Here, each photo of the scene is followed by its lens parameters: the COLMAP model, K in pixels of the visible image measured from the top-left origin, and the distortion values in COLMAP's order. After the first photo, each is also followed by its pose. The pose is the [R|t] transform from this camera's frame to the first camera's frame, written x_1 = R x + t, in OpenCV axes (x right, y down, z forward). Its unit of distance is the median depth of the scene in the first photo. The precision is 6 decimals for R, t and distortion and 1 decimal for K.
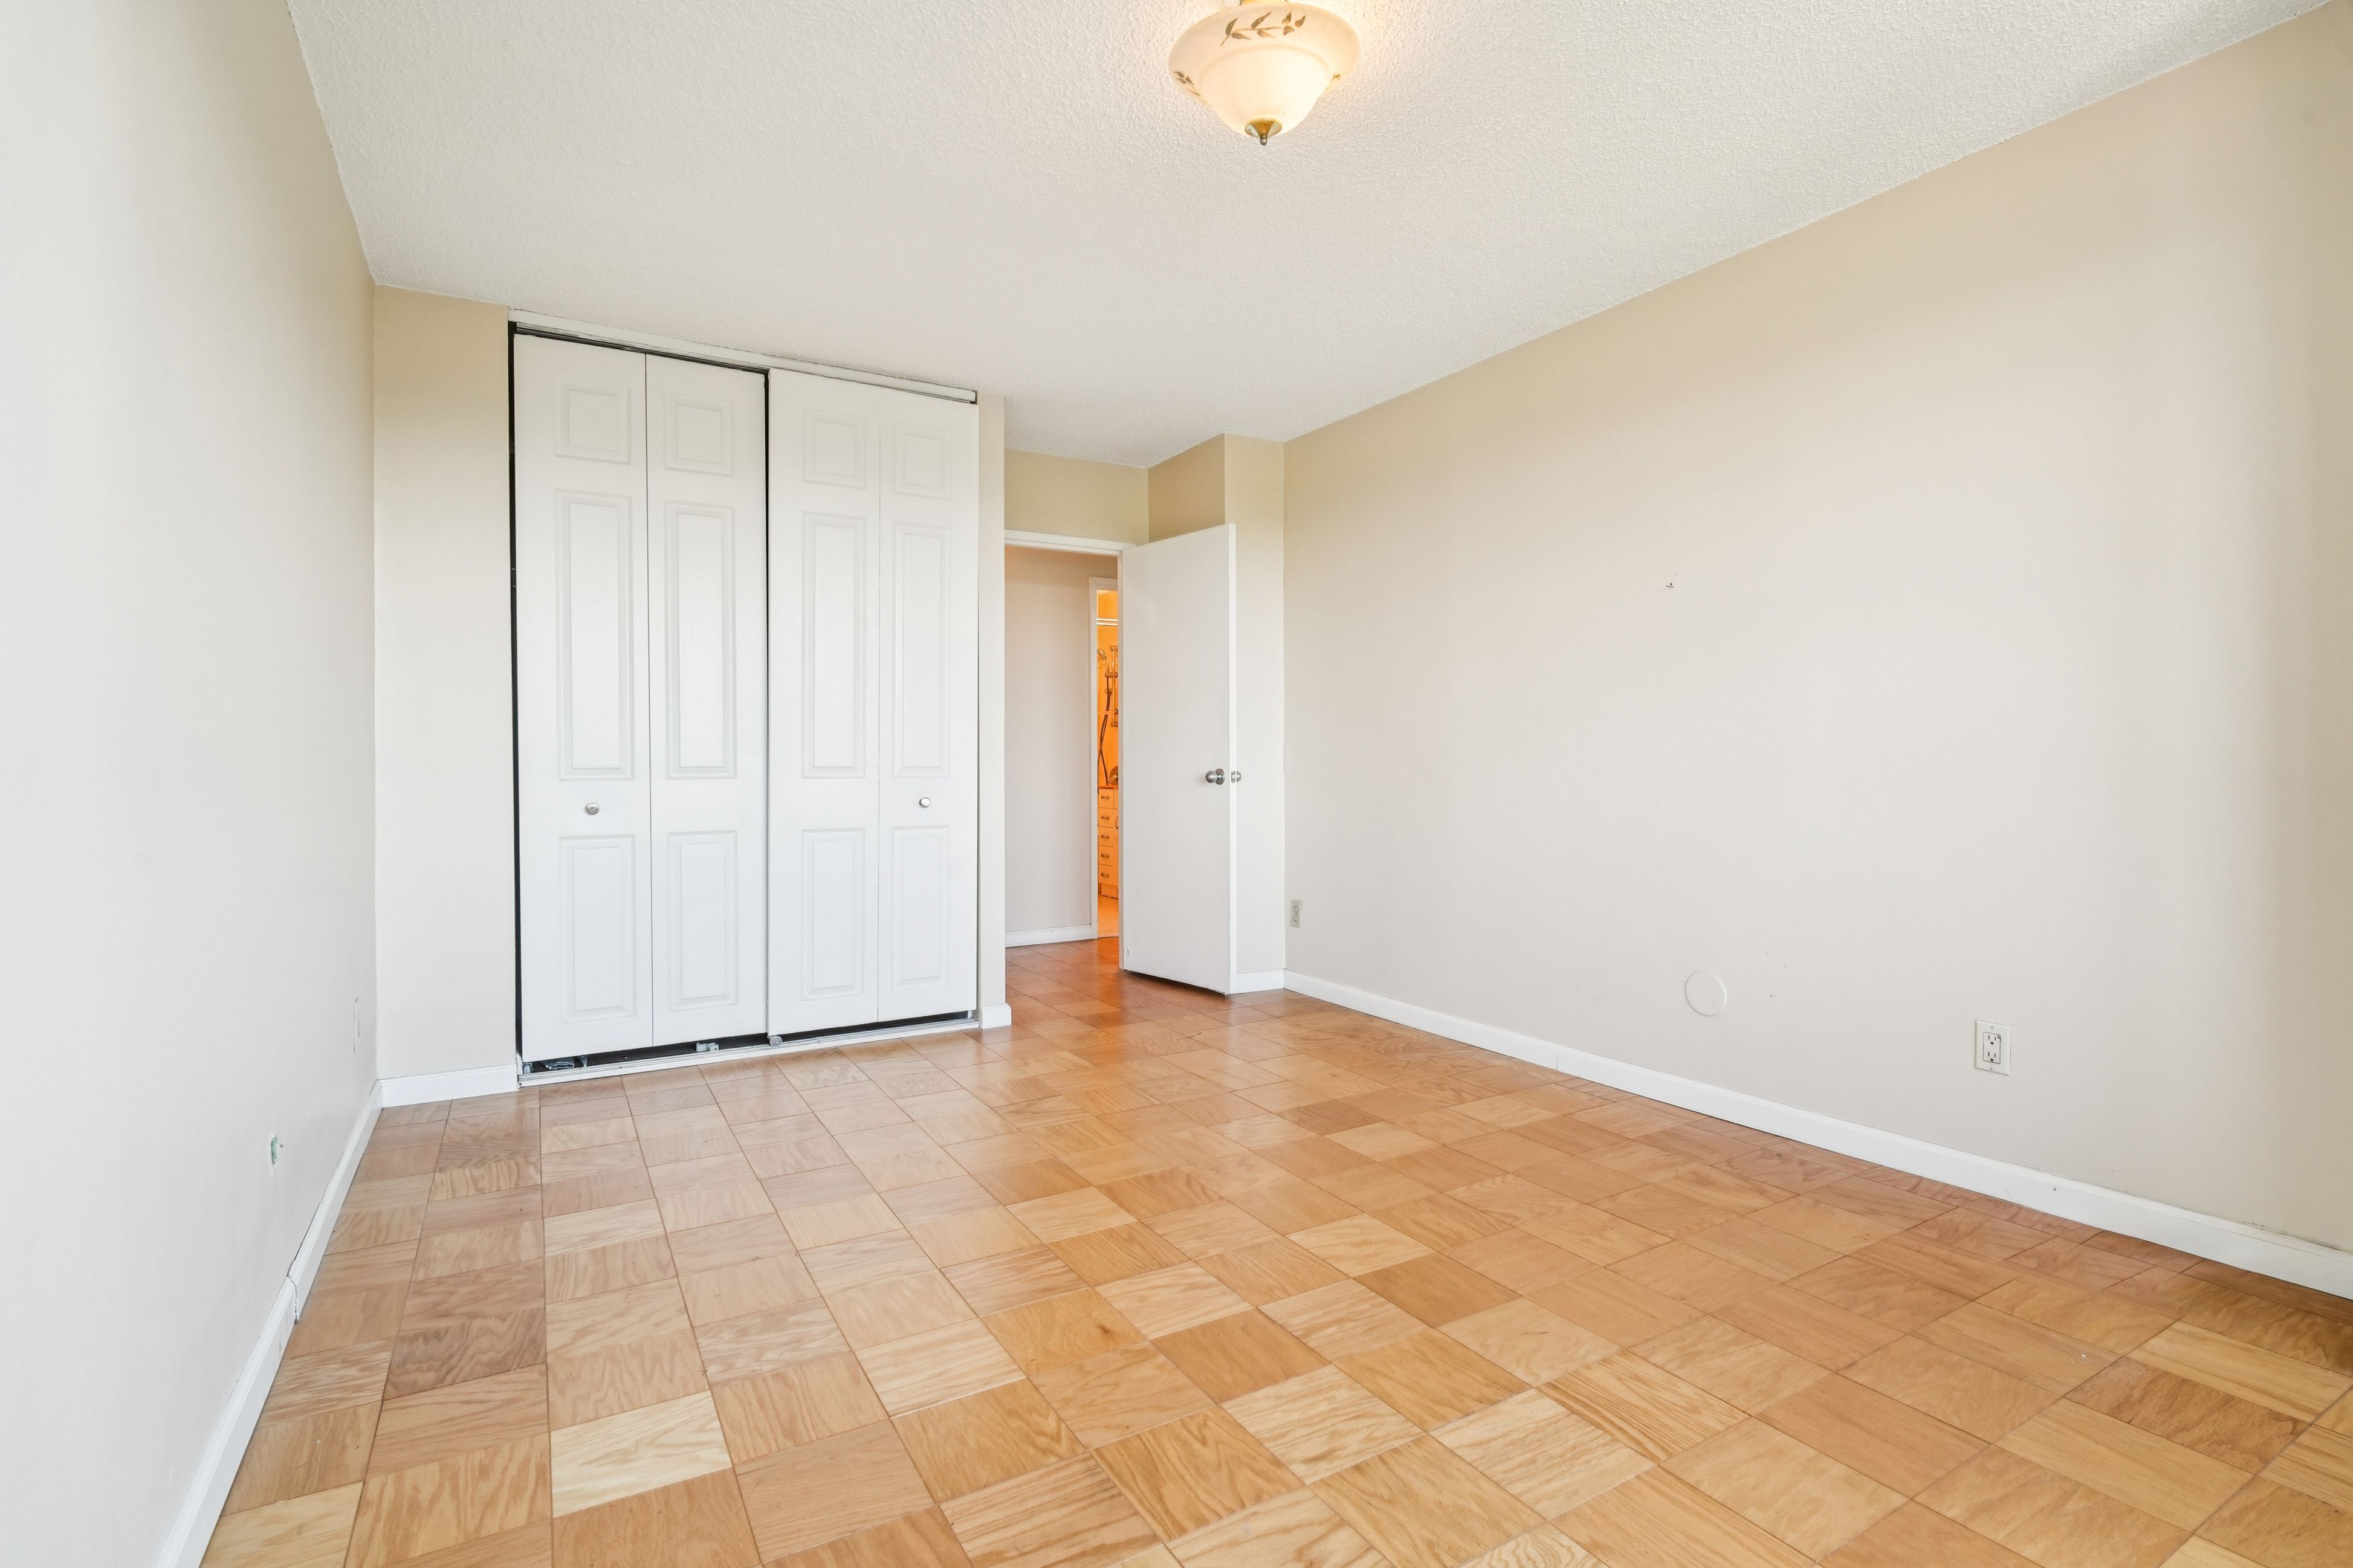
lens RADIAL K [[1094.6, 0, 1181.7], [0, 1094.6, 770.0], [0, 0, 1]] dist [0.001300, -0.005229]
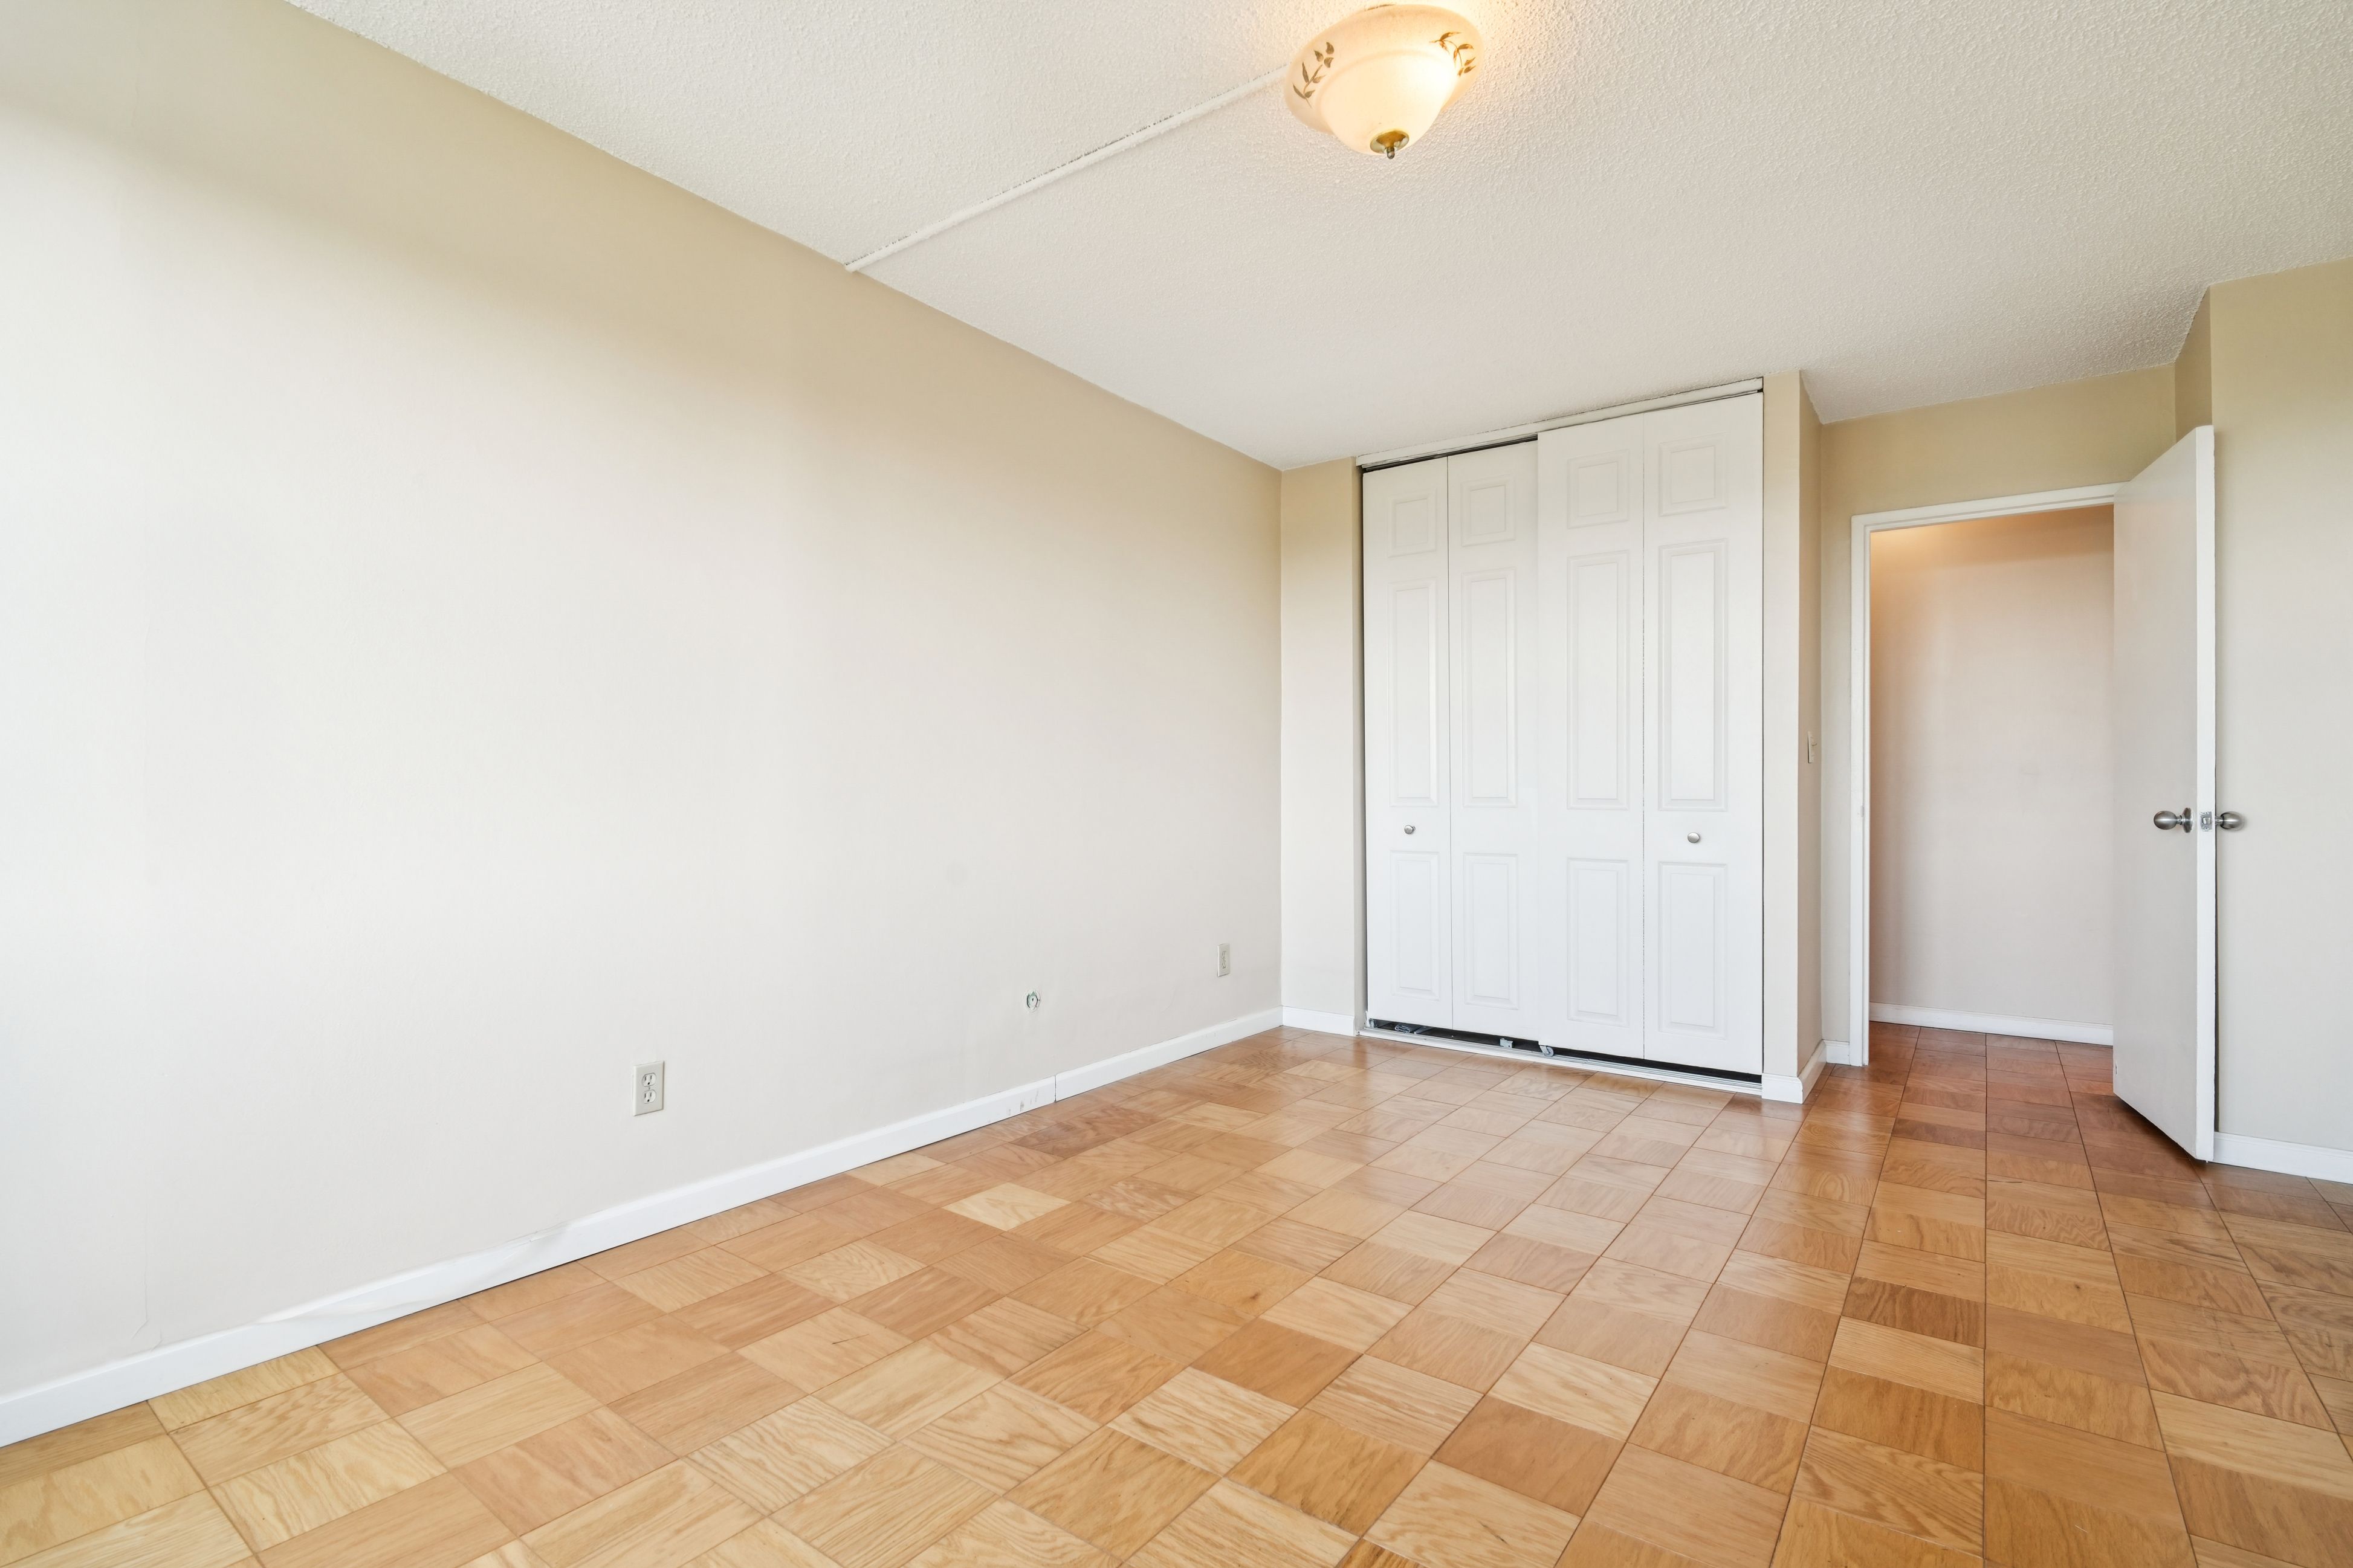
lens RADIAL K [[1079.3, 0, 1179.3], [0, 1079.3, 788.2], [0, 0, 1]] dist [-0.002444, -0.001631]
pose [[0.401154, 0.001851, -0.916009, 0.796417], [-0.012302, 0.999919, -0.003367, -0.007295], [0.915928, 0.012619, 0.401144, 0.412484]]
